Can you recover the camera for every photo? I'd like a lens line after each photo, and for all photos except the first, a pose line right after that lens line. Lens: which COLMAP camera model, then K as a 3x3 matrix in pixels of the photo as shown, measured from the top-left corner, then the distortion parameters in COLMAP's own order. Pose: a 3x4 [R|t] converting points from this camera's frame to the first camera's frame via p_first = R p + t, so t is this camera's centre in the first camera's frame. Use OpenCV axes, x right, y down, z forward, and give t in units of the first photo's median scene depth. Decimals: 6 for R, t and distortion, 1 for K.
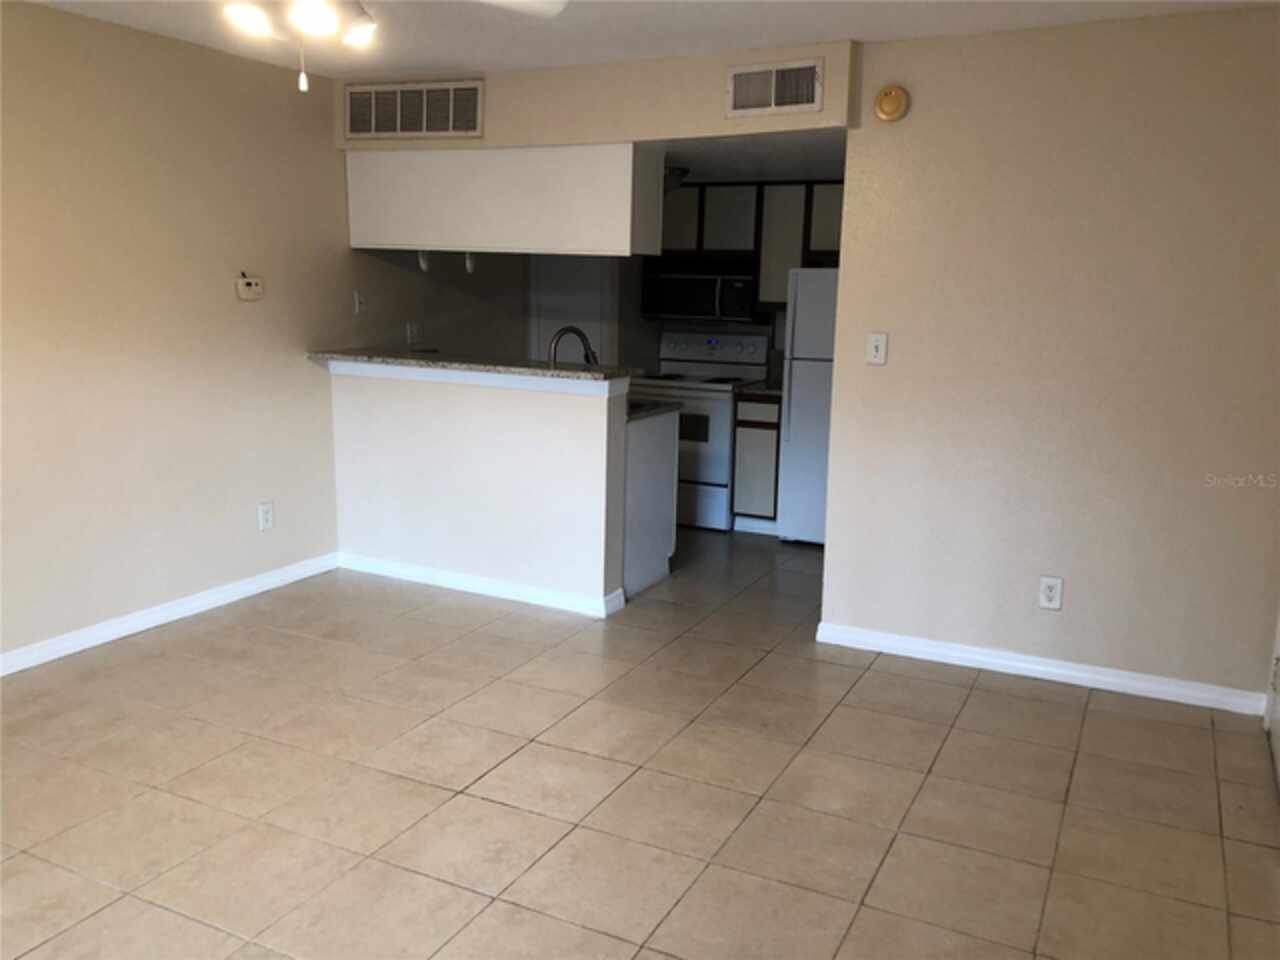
lens RADIAL K [[1064.0, 0, 640.6], [0, 1064.0, 478.0], [0, 0, 1]] dist [0.038672, -0.004104]
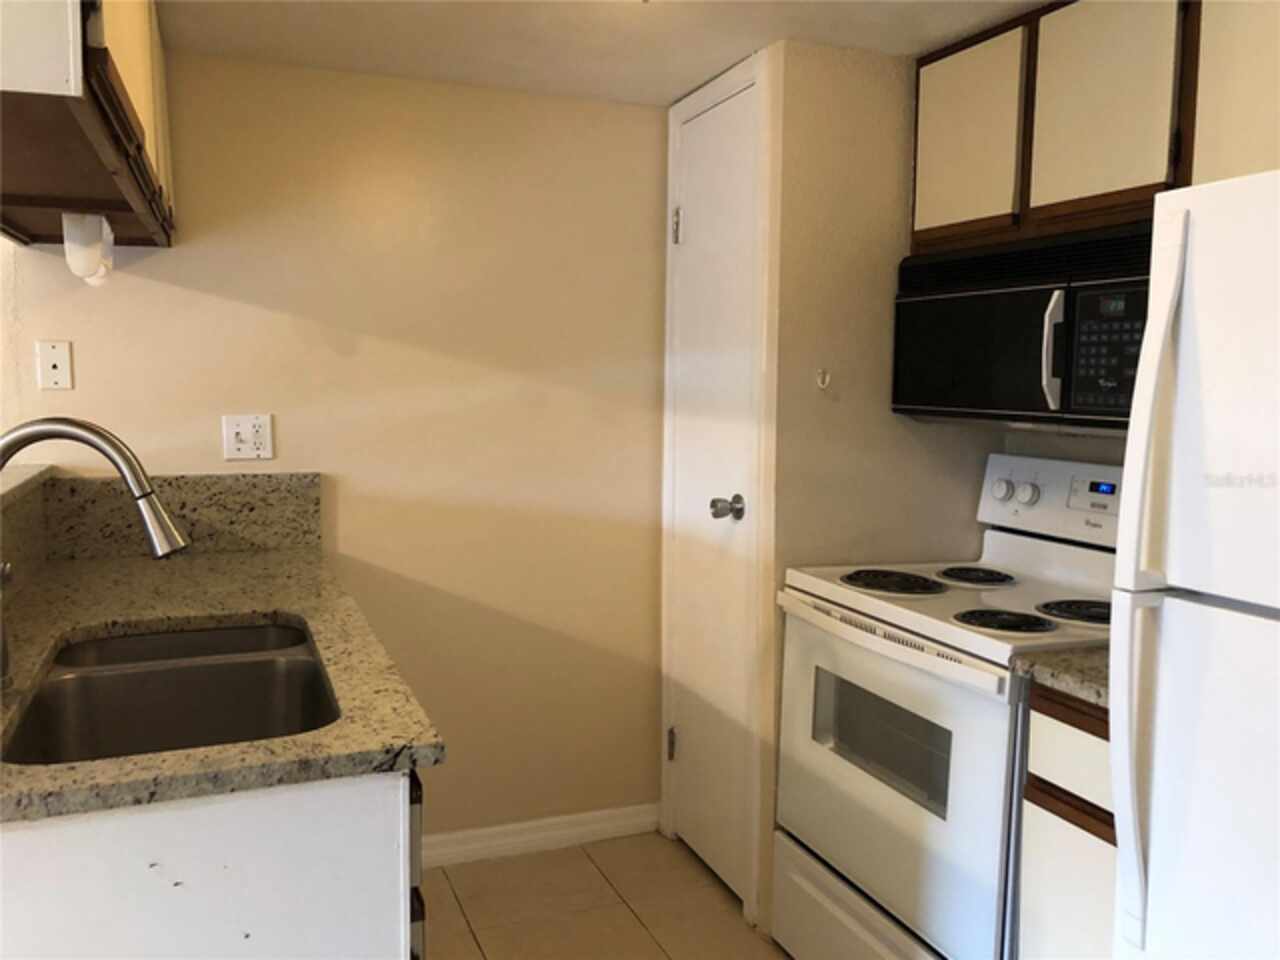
lens RADIAL K [[1064.0, 0, 638.0], [0, 1064.0, 485.9], [0, 0, 1]] dist [0.038672, -0.004104]
pose [[0.731214, 0.059713, -0.679530, 0.203401], [-0.121803, 0.991581, -0.043933, -0.104657], [0.671186, 0.114893, 0.732332, 0.717115]]
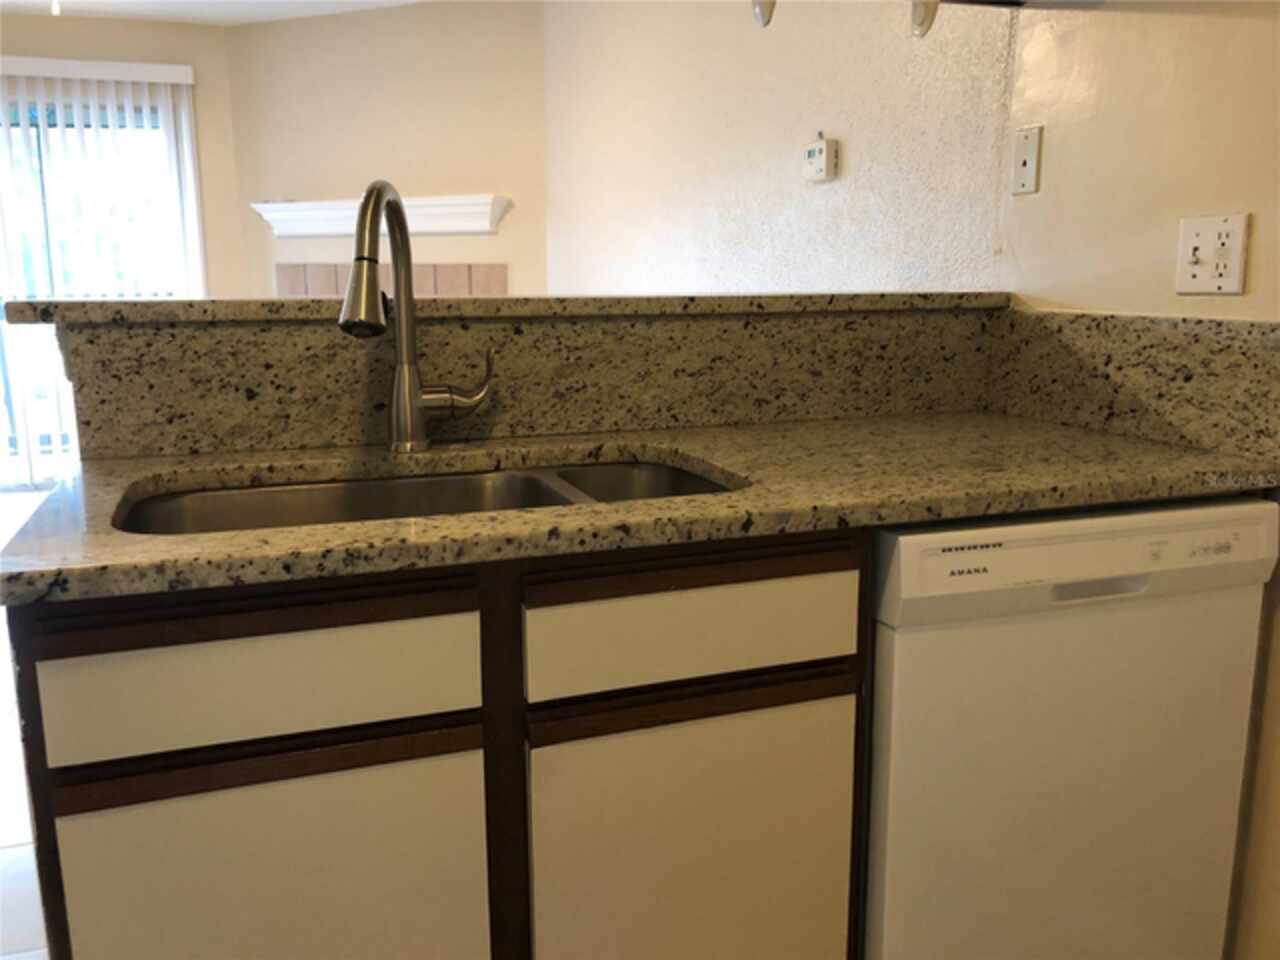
lens RADIAL K [[1064.0, 0, 635.4], [0, 1064.0, 474.2], [0, 0, 1]] dist [0.038672, -0.004104]
pose [[-0.712234, 0.116824, -0.692152, 0.077982], [-0.137111, 0.943905, 0.300405, -0.131995], [0.688421, 0.308861, -0.656264, 1.004974]]
